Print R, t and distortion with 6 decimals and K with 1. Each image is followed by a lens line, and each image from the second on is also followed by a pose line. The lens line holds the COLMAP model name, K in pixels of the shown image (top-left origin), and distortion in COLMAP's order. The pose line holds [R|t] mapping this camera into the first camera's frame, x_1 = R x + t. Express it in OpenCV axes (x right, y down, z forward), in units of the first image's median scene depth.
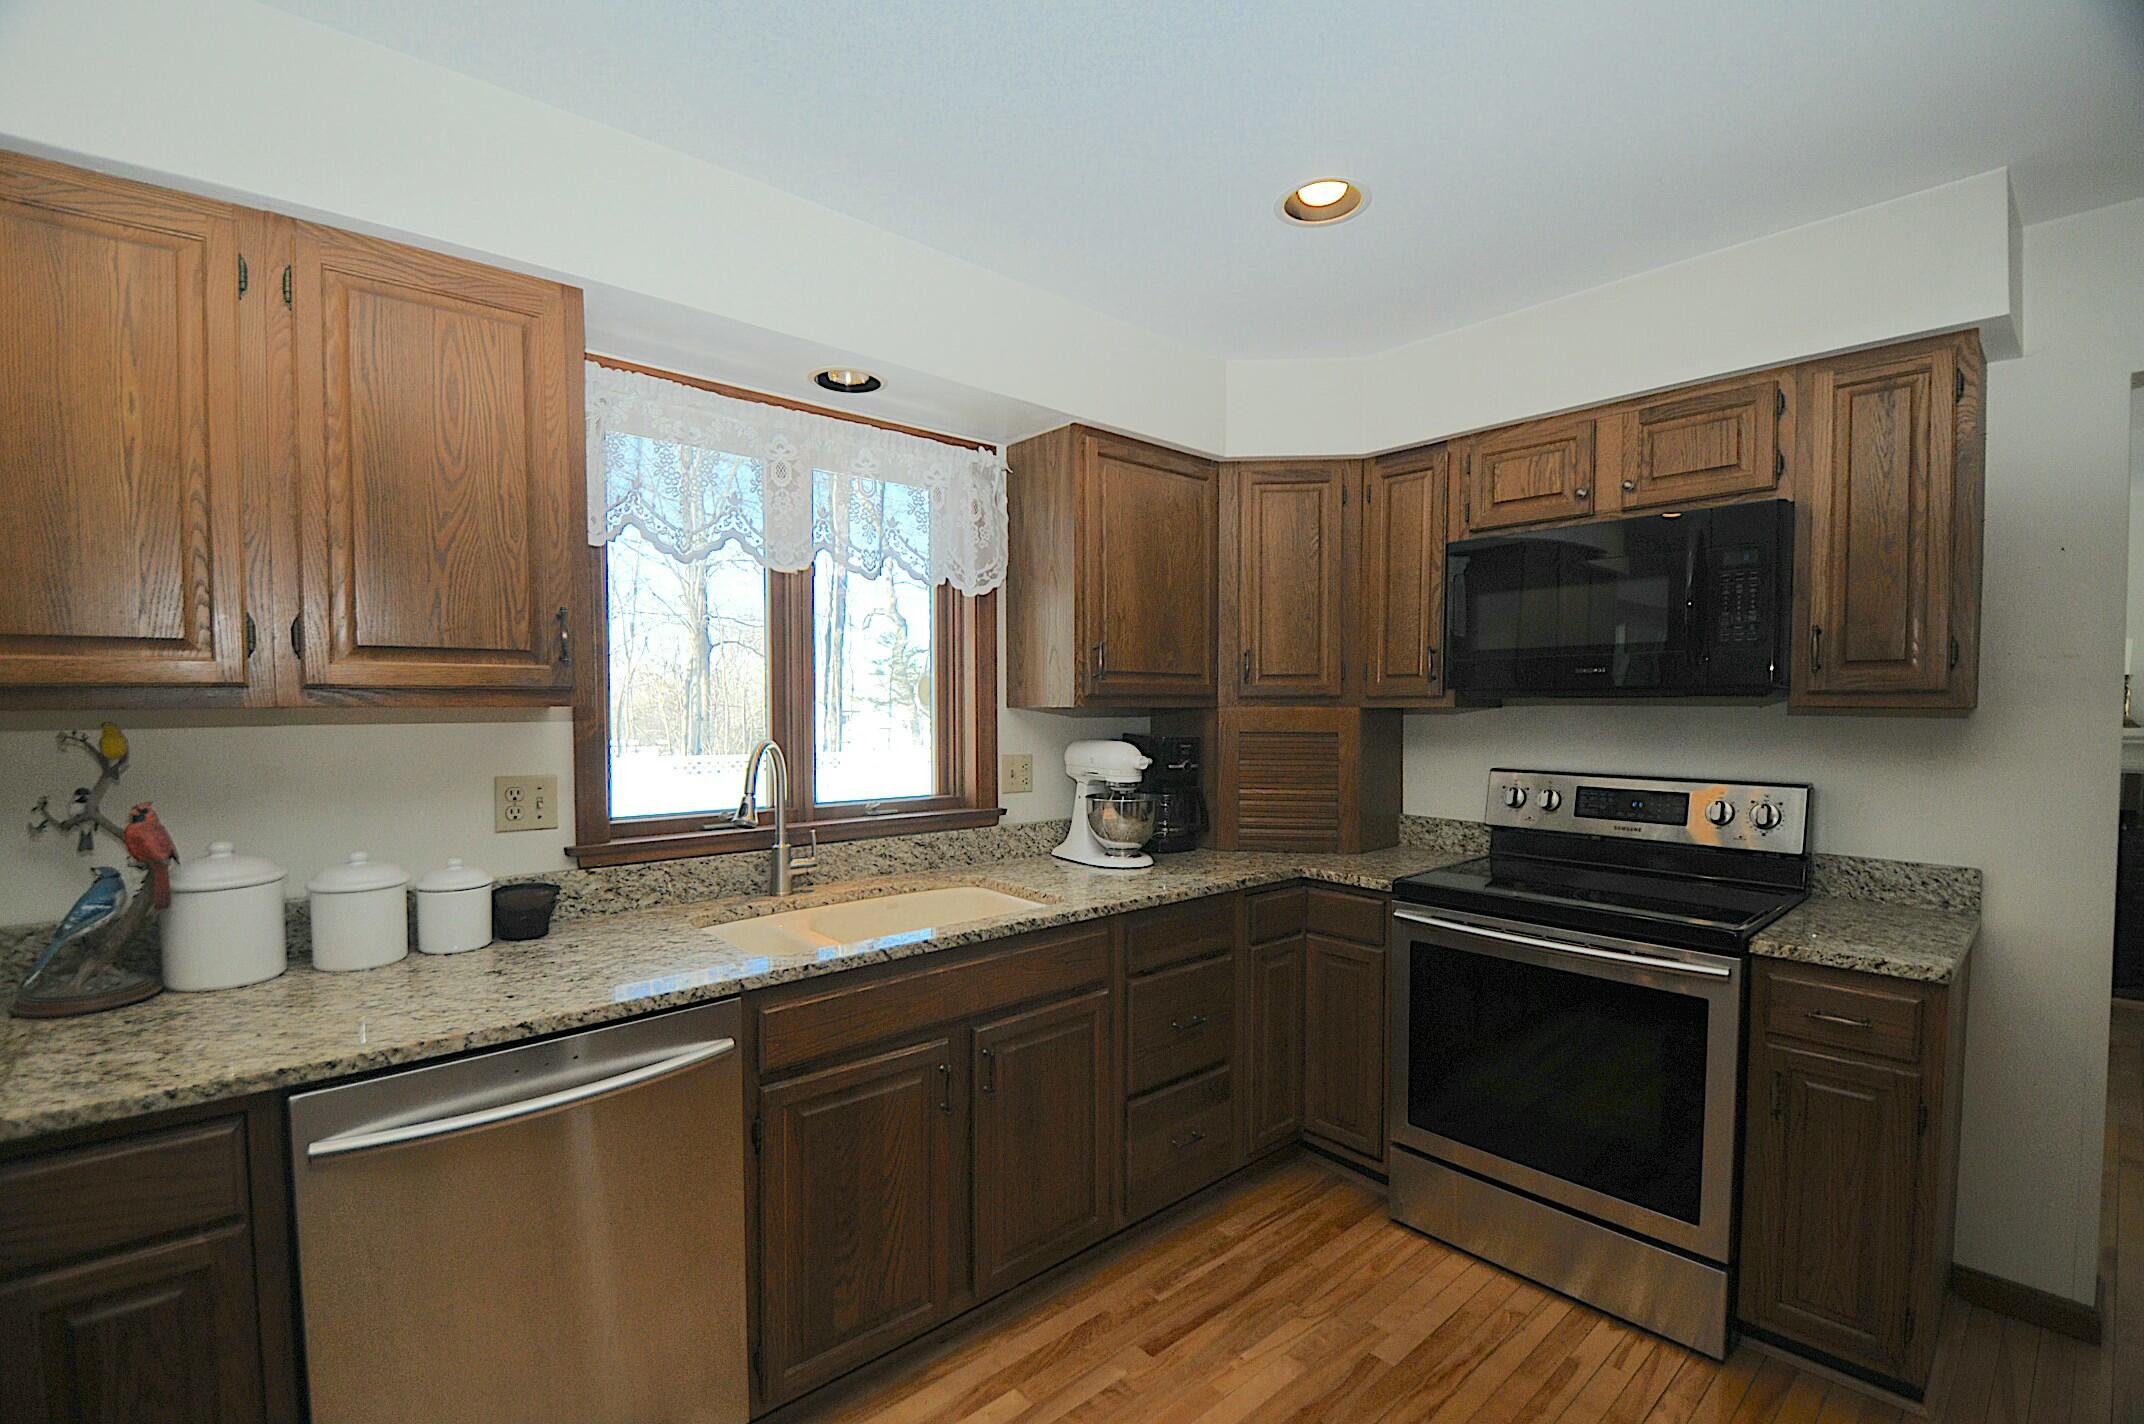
lens RADIAL K [[931.8, 0, 1057.2], [0, 931.8, 742.9], [0, 0, 1]] dist [0.011130, -0.020820]
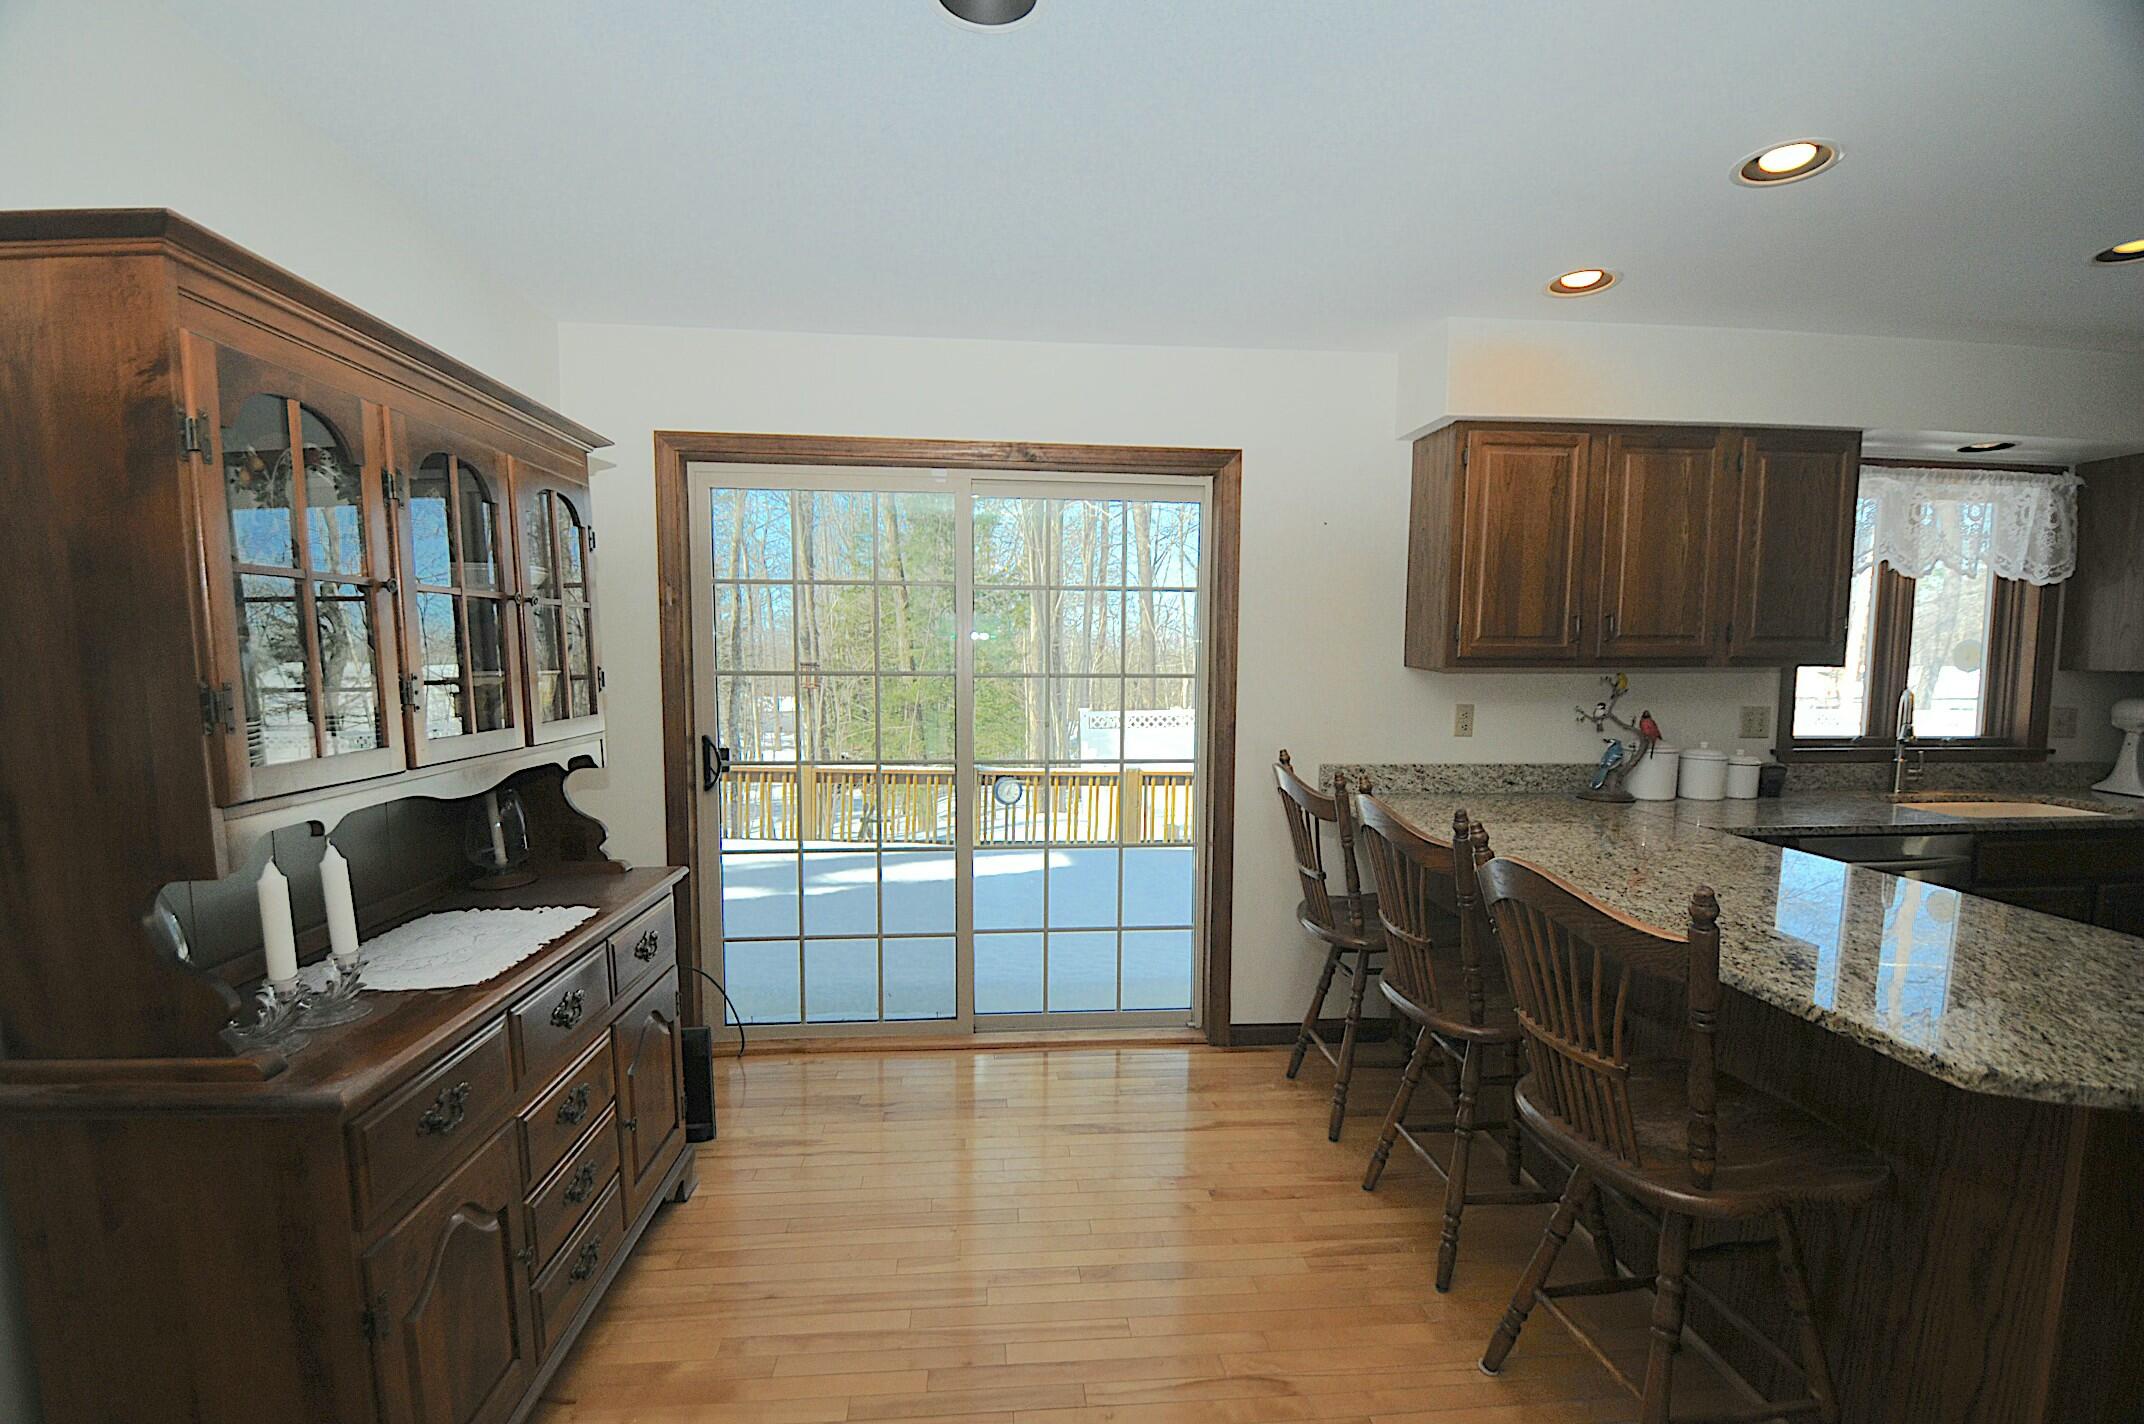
lens RADIAL K [[931.8, 0, 1057.2], [0, 931.8, 742.9], [0, 0, 1]] dist [0.011130, -0.020820]
pose [[0.805316, 0.057022, -0.590097, -0.442882], [-0.028835, 0.997953, 0.057082, 0.031149], [0.592144, -0.028954, 0.805312, -0.884759]]
